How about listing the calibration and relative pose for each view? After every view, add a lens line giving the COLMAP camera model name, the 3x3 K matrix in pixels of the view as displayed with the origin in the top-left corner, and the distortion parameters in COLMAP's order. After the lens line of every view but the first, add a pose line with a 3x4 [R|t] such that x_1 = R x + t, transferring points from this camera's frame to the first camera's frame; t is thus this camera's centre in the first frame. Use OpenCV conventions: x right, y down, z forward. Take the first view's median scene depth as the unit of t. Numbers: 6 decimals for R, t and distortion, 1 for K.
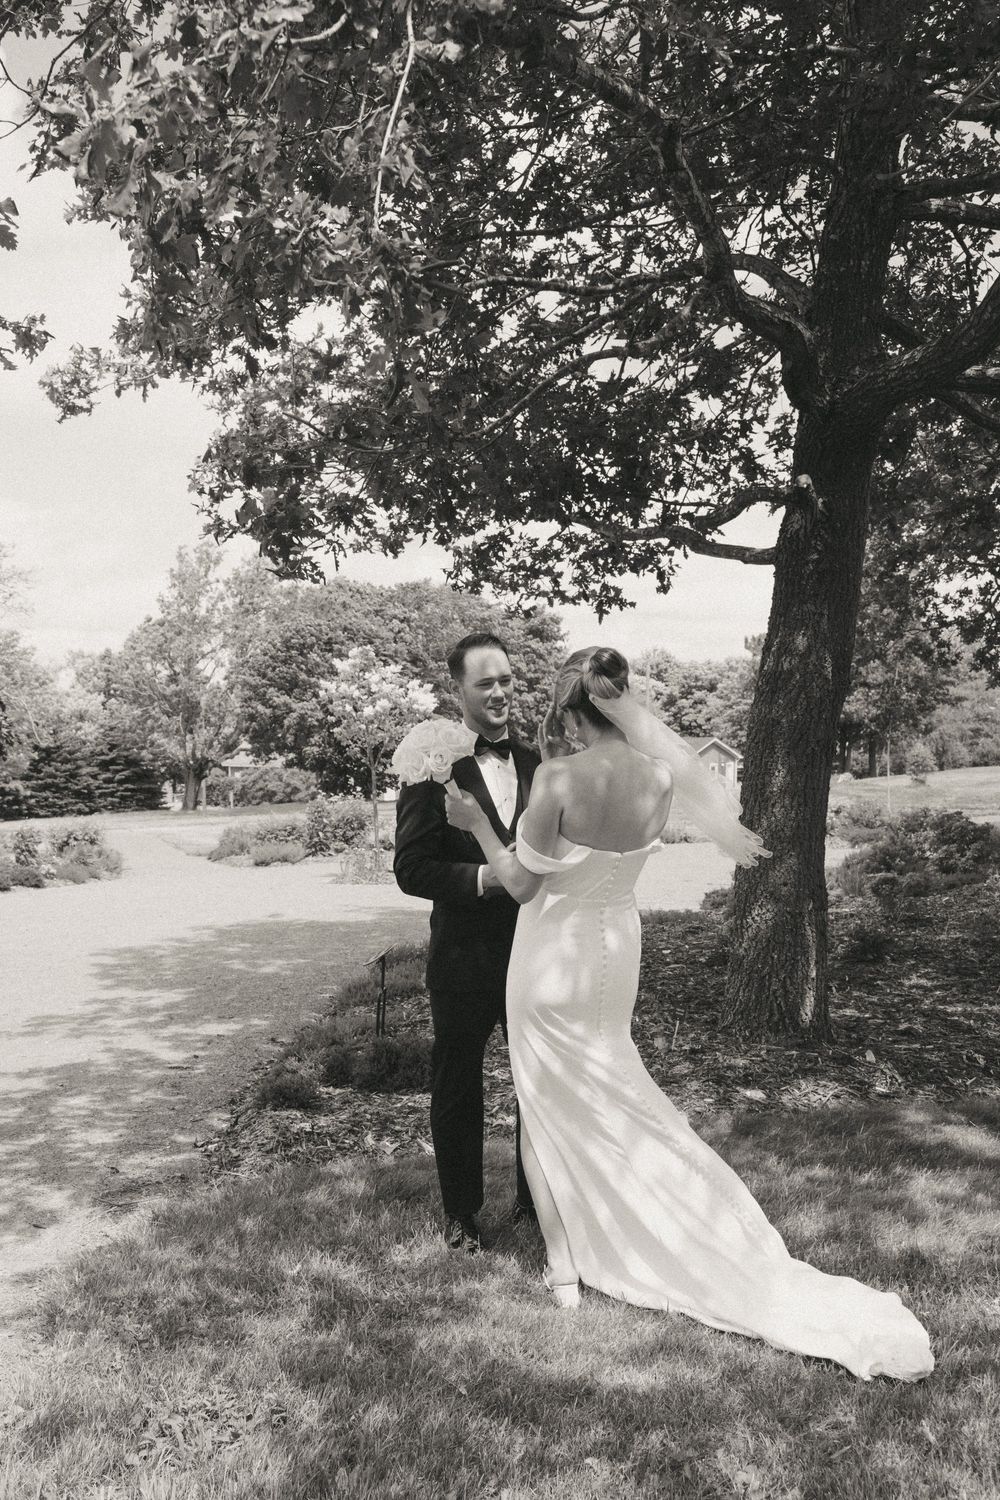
lens RADIAL K [[1911.2, 0, 499.3], [0, 1911.2, 750.9], [0, 0, 1]] dist [0.019774, 0.000000]
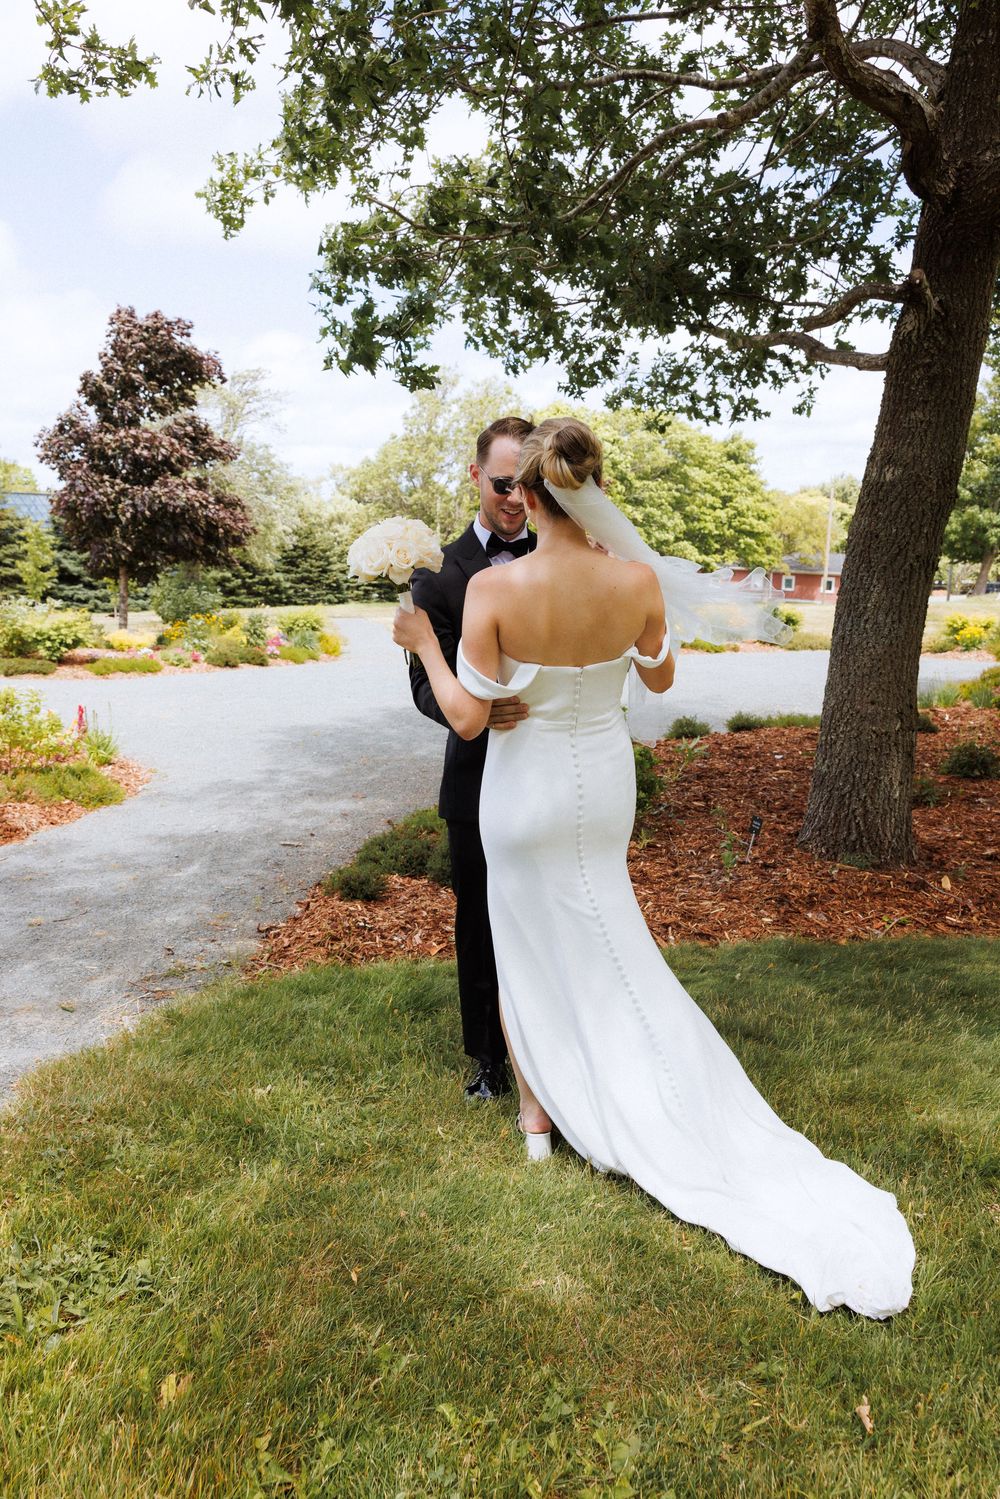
lens RADIAL K [[1507.3, 0, 500.9], [0, 1507.3, 751.2], [0, 0, 1]] dist [0.013801, 0.000000]
pose [[0.985983, 0.051043, -0.158848, 0.068178], [-0.030543, 0.991185, 0.128917, 0.000314], [0.164028, -0.122258, 0.978850, 0.166041]]
